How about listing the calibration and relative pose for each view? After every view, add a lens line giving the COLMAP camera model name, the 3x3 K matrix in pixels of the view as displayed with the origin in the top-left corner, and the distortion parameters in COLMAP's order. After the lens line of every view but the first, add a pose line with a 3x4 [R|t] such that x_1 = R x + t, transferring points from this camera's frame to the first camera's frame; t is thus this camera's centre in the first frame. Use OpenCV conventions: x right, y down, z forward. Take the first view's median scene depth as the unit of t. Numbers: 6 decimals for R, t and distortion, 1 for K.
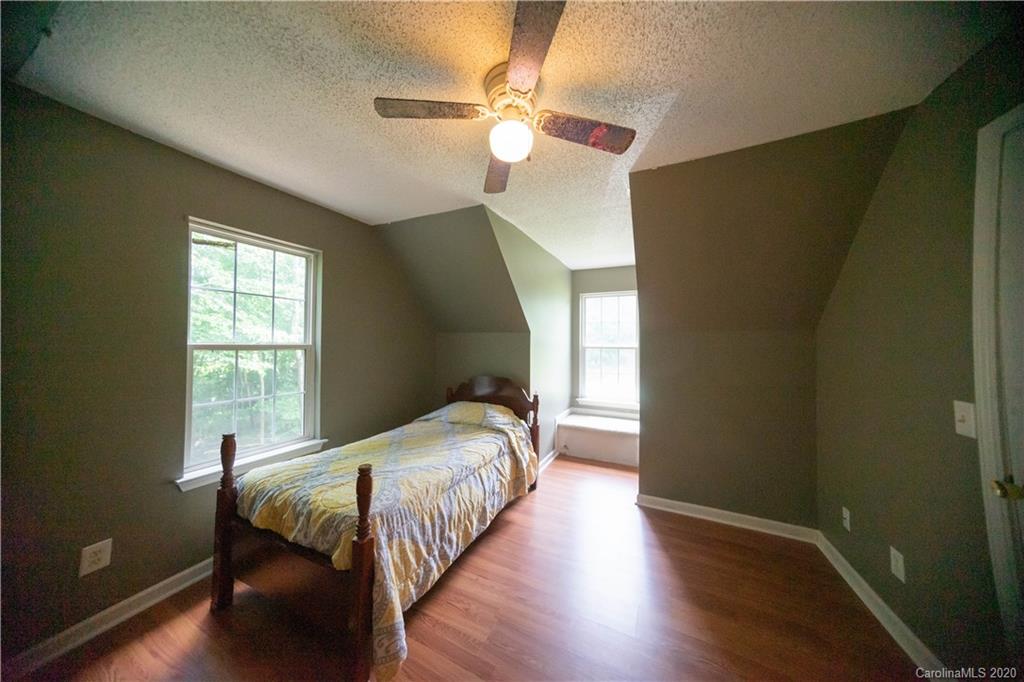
lens RADIAL K [[308.9, 0, 506.5], [0, 308.9, 340.2], [0, 0, 1]] dist [0.000032, 0.000025]
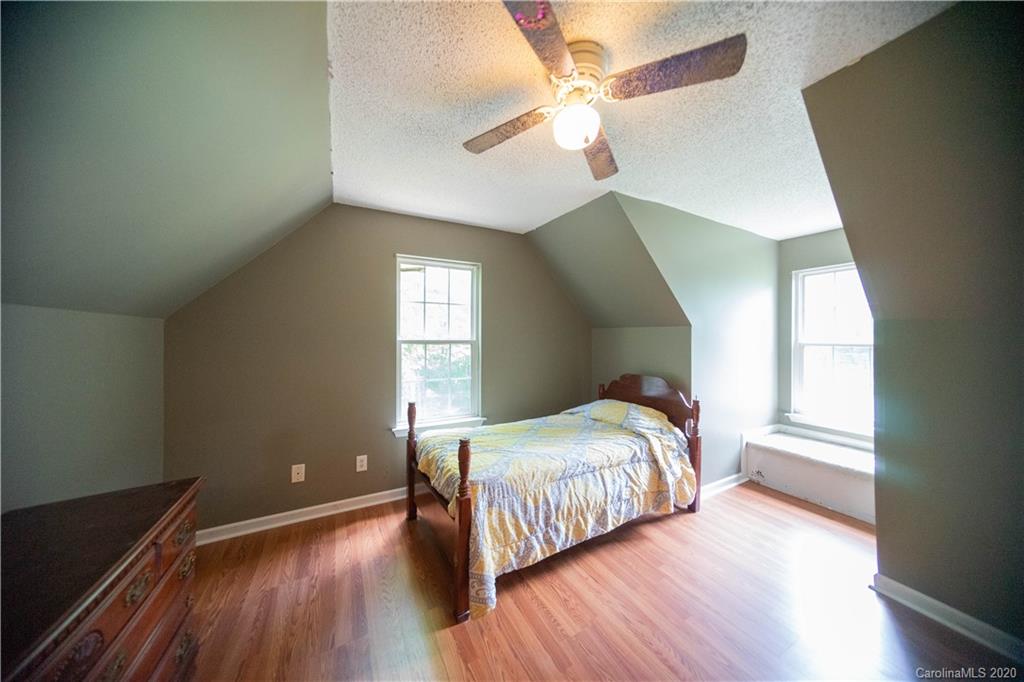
lens RADIAL K [[308.9, 0, 506.5], [0, 308.9, 340.2], [0, 0, 1]] dist [0.000032, 0.000025]
pose [[0.834974, -0.001801, -0.550286, 0.196365], [0.008747, 0.999912, 0.010000, 0.003216], [0.550220, -0.013163, 0.834916, 0.039648]]
